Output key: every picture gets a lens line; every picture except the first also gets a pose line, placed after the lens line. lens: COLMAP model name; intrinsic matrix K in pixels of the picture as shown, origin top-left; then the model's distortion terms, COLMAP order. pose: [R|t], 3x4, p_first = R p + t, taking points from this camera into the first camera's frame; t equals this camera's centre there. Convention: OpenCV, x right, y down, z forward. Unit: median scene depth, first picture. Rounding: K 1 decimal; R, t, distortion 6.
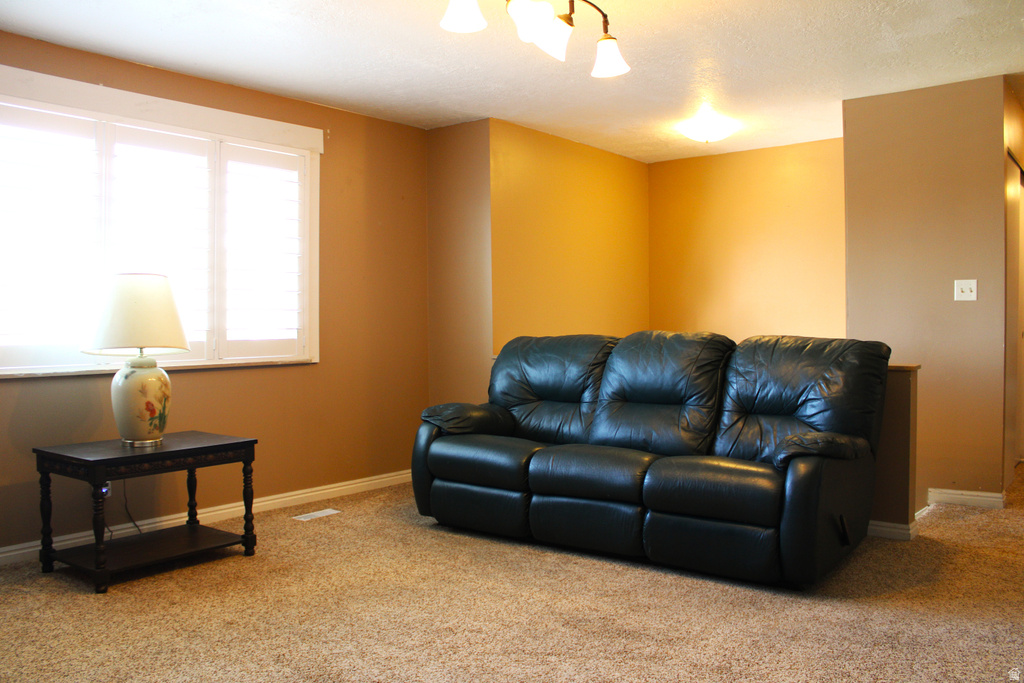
lens RADIAL K [[877.8, 0, 513.6], [0, 877.8, 355.7], [0, 0, 1]] dist [-0.166928, 0.144421]
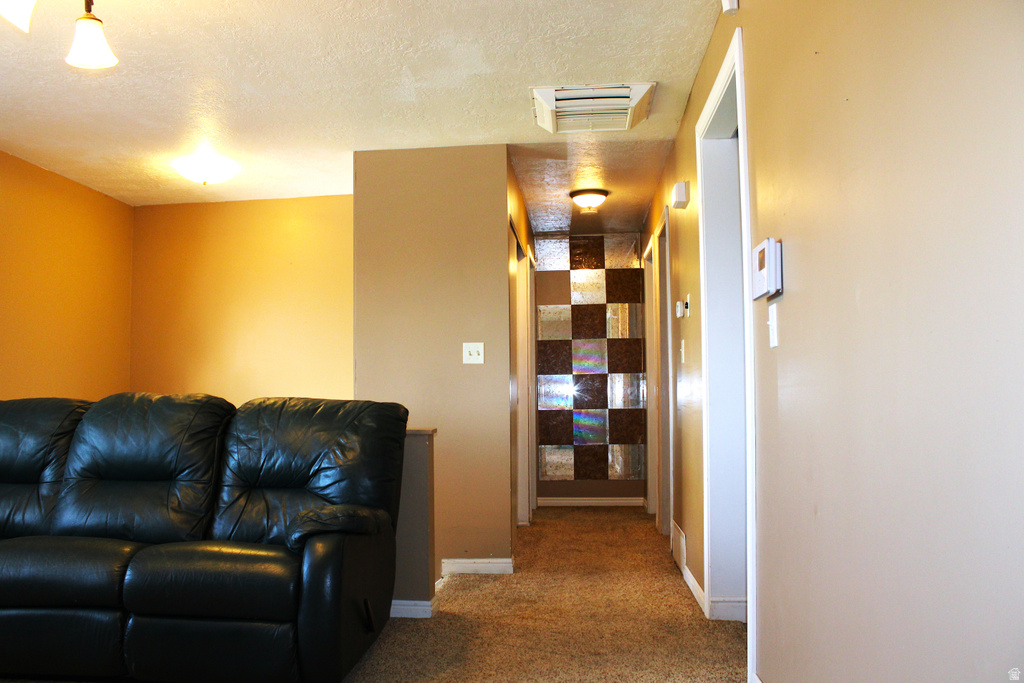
lens RADIAL K [[877.8, 0, 513.6], [0, 877.8, 355.7], [0, 0, 1]] dist [-0.166928, 0.144421]
pose [[0.838151, 0.027687, 0.544734, 0.019883], [0.022590, 0.996092, -0.085387, 0.015172], [-0.544970, 0.083873, 0.834250, 0.138111]]
